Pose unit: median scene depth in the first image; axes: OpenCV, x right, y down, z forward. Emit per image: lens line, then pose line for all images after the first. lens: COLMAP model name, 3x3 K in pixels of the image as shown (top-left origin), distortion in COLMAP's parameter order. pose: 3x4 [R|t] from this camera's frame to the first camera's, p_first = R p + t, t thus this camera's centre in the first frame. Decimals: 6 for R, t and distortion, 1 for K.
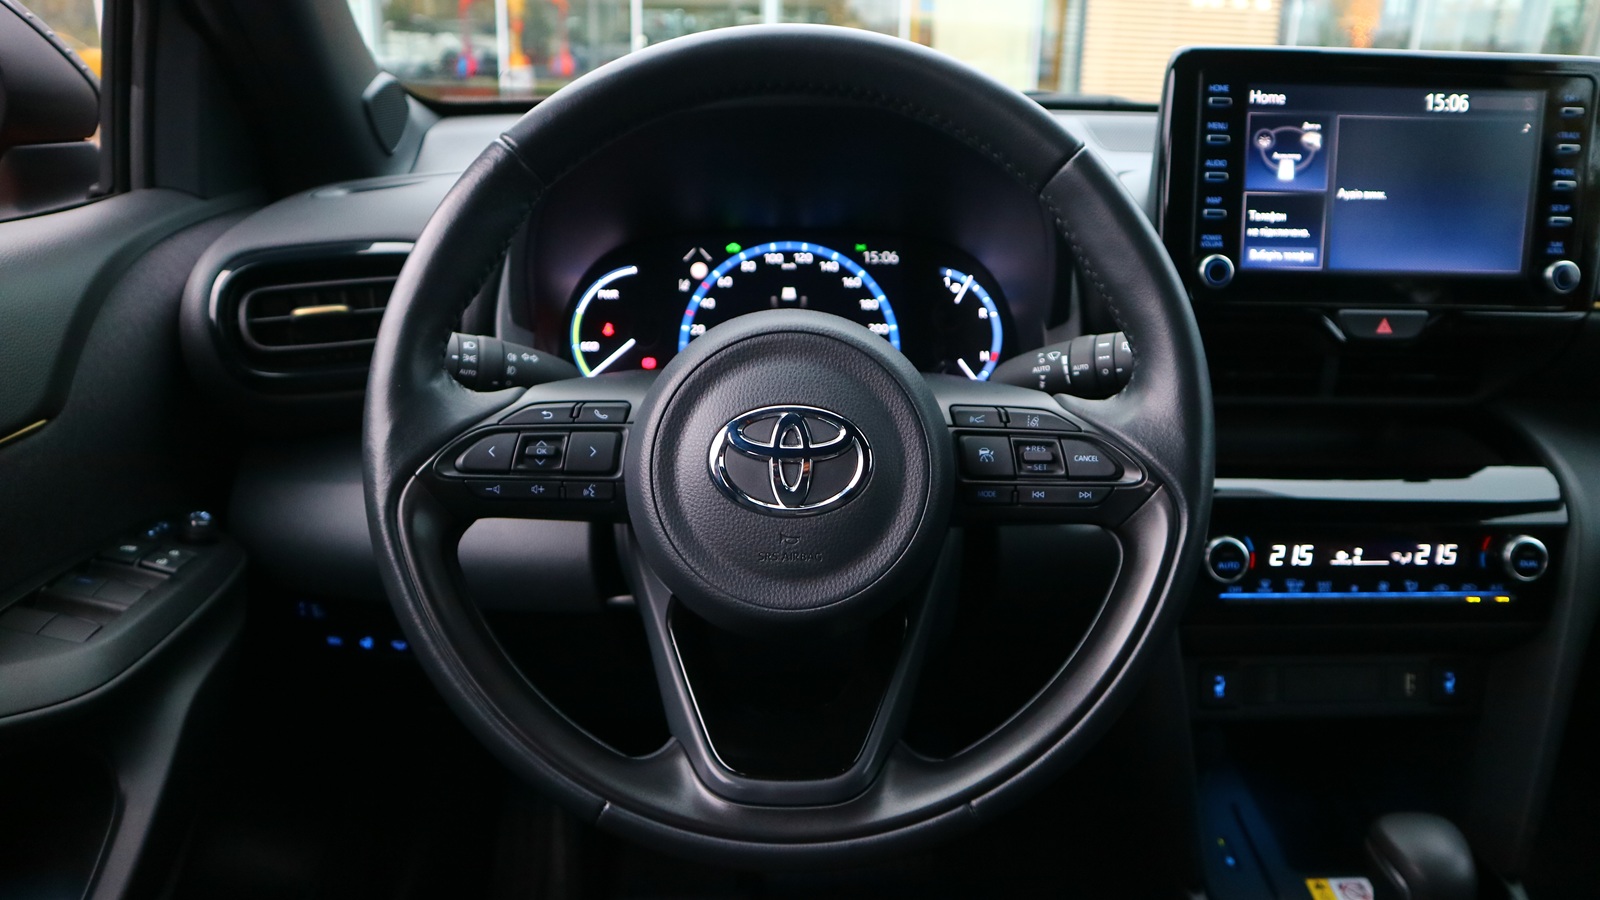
lens RADIAL K [[1136.6, 0, 804.0], [0, 1136.6, 447.2], [0, 0, 1]] dist [-0.107411, 0.061943]
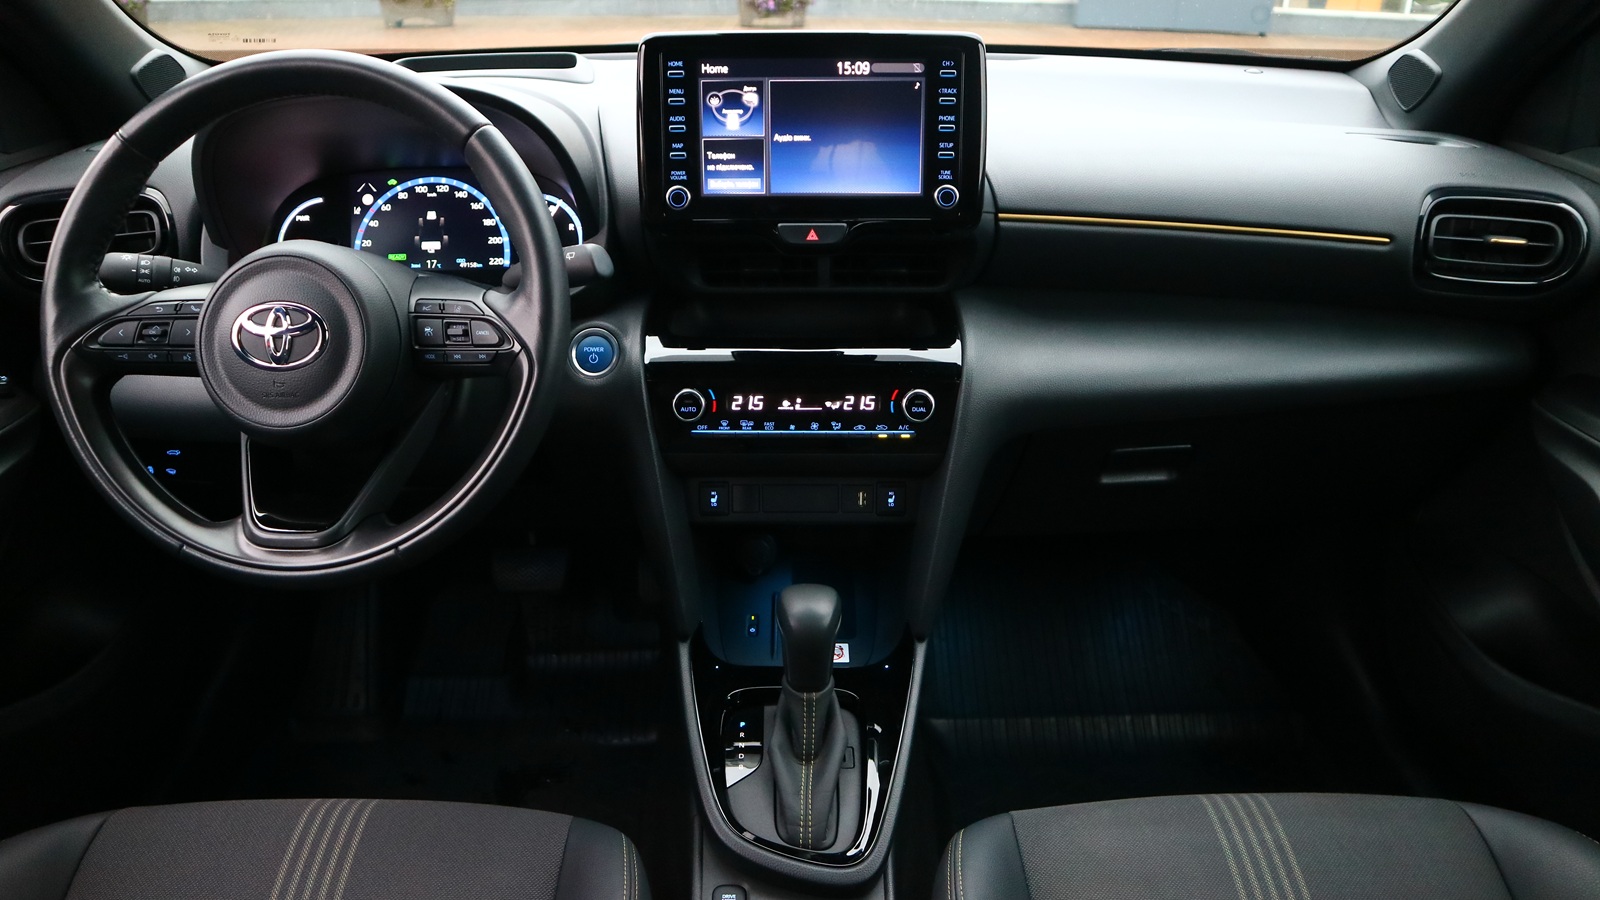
lens RADIAL K [[1089.1, 0, 801.7], [0, 1089.1, 428.0], [0, 0, 1]] dist [-0.105496, 0.007197]
pose [[0.999755, -0.002109, -0.022027, 0.542140], [0.004060, 0.996033, 0.088897, 0.008265], [0.021752, -0.088965, 0.995797, -0.351047]]
